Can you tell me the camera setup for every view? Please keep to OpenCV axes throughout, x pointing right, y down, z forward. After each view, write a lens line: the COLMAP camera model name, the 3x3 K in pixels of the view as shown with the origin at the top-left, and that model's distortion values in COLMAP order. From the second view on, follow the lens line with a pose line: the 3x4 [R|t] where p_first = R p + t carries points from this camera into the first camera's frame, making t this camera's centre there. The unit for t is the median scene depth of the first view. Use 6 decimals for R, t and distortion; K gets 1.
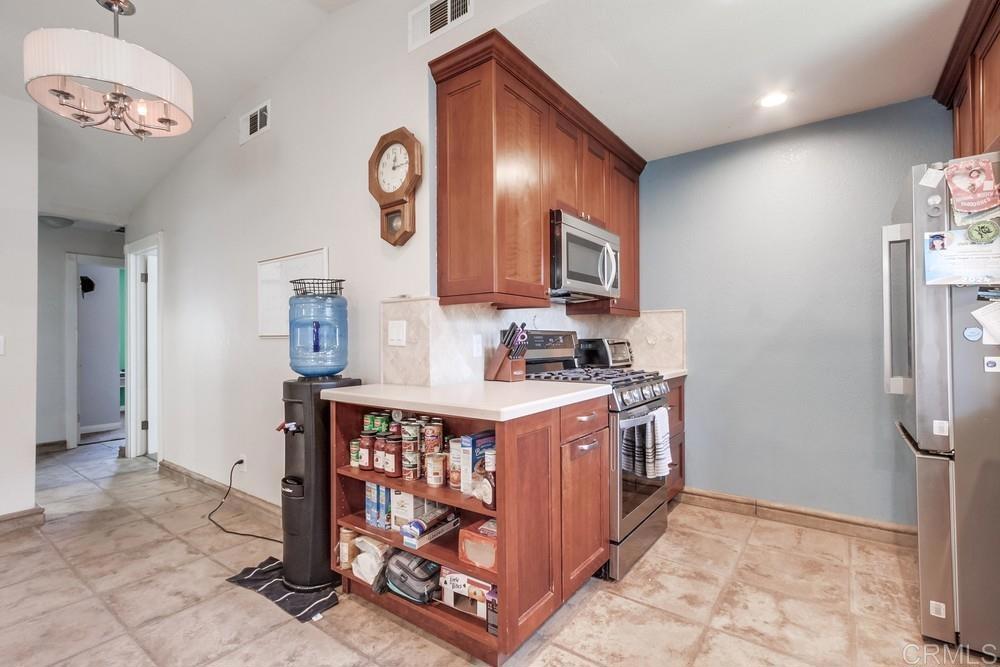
lens RADIAL K [[472.0, 0, 482.6], [0, 472.0, 335.5], [0, 0, 1]] dist [0.001498, 0.000322]
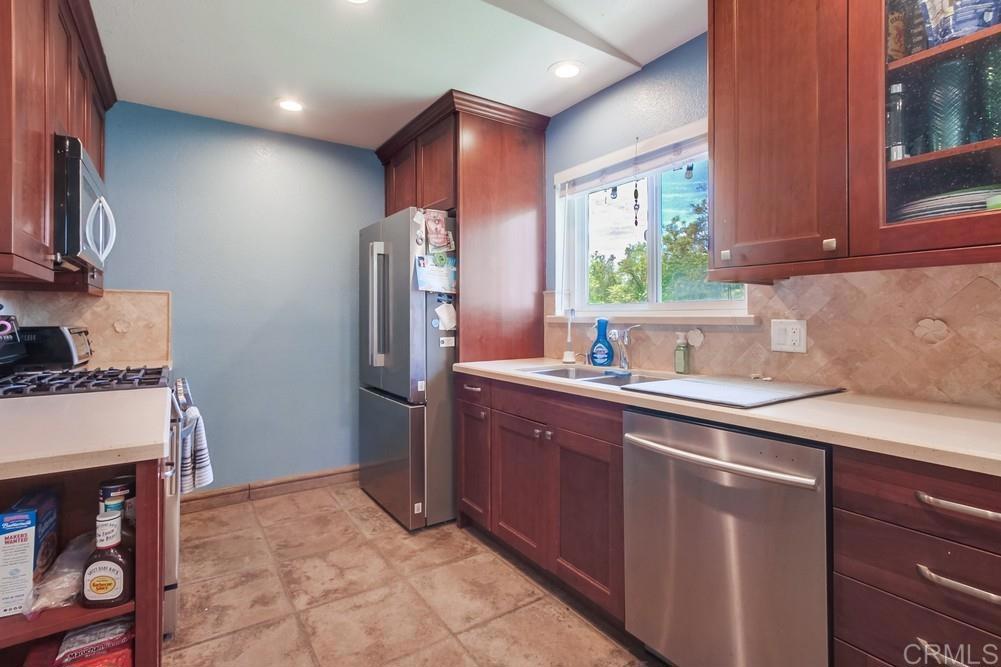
lens RADIAL K [[480.9, 0, 499.6], [0, 480.9, 312.4], [0, 0, 1]] dist [0.001295, 0.000284]
pose [[0.316628, 0.014429, 0.948440, -0.329219], [-0.008318, 0.999888, -0.012435, -0.016527], [-0.948513, -0.003952, 0.316713, 0.230886]]
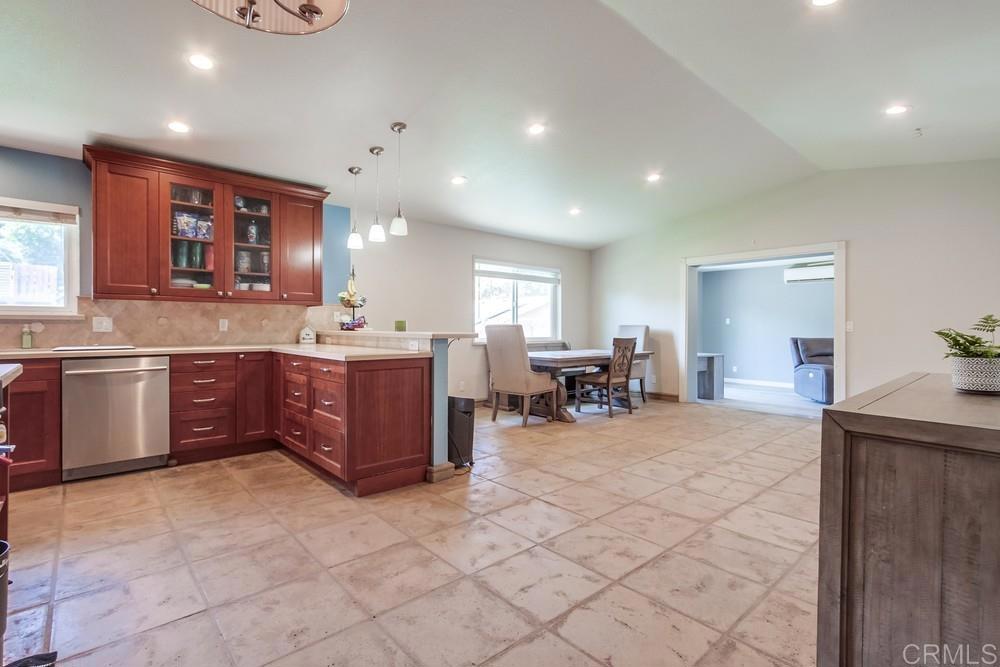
lens RADIAL K [[469.4, 0, 490.0], [0, 469.4, 327.4], [0, 0, 1]] dist [0.005596, 0.000787]
pose [[-0.981492, 0.003784, 0.191464, -1.175533], [0.002066, 0.999956, -0.009173, 0.039995], [-0.191490, -0.008608, -0.981457, 1.514585]]
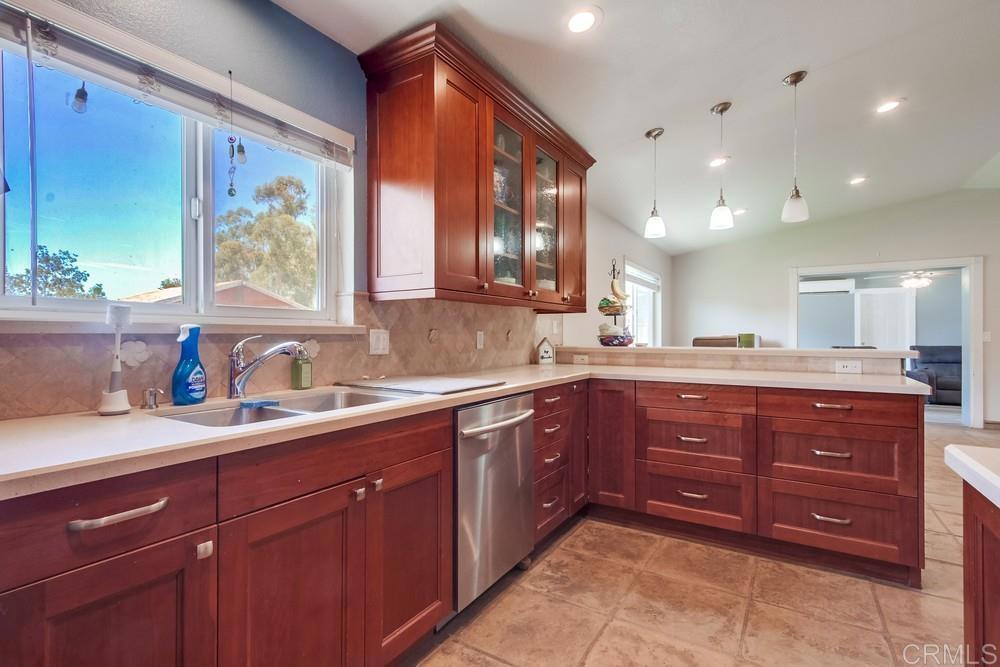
lens RADIAL K [[472.0, 0, 482.6], [0, 472.0, 335.5], [0, 0, 1]] dist [0.001498, 0.000322]
pose [[-0.996164, 0.008279, -0.087111, 0.498804], [0.008997, 0.999929, -0.007845, 0.005552], [0.087040, -0.008599, -0.996168, 1.108980]]
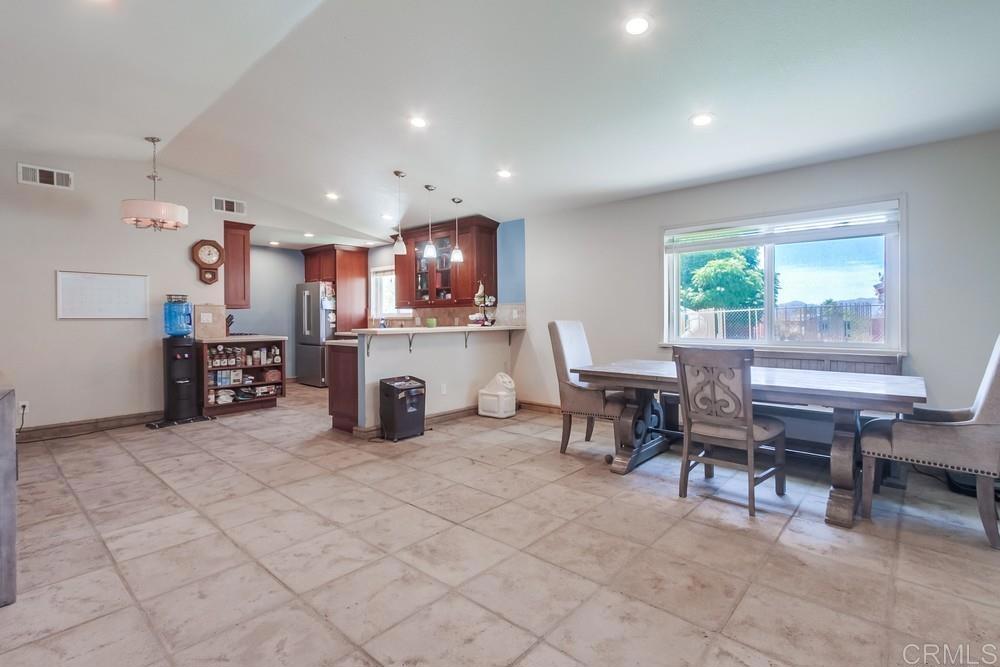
lens RADIAL K [[472.0, 0, 495.8], [0, 472.0, 321.7], [0, 0, 1]] dist [0.005268, 0.000304]
pose [[0.077661, -0.001853, 0.996978, -2.823815], [-0.003544, 0.999991, 0.002134, 0.003317], [-0.996974, -0.003699, 0.077654, -0.825832]]
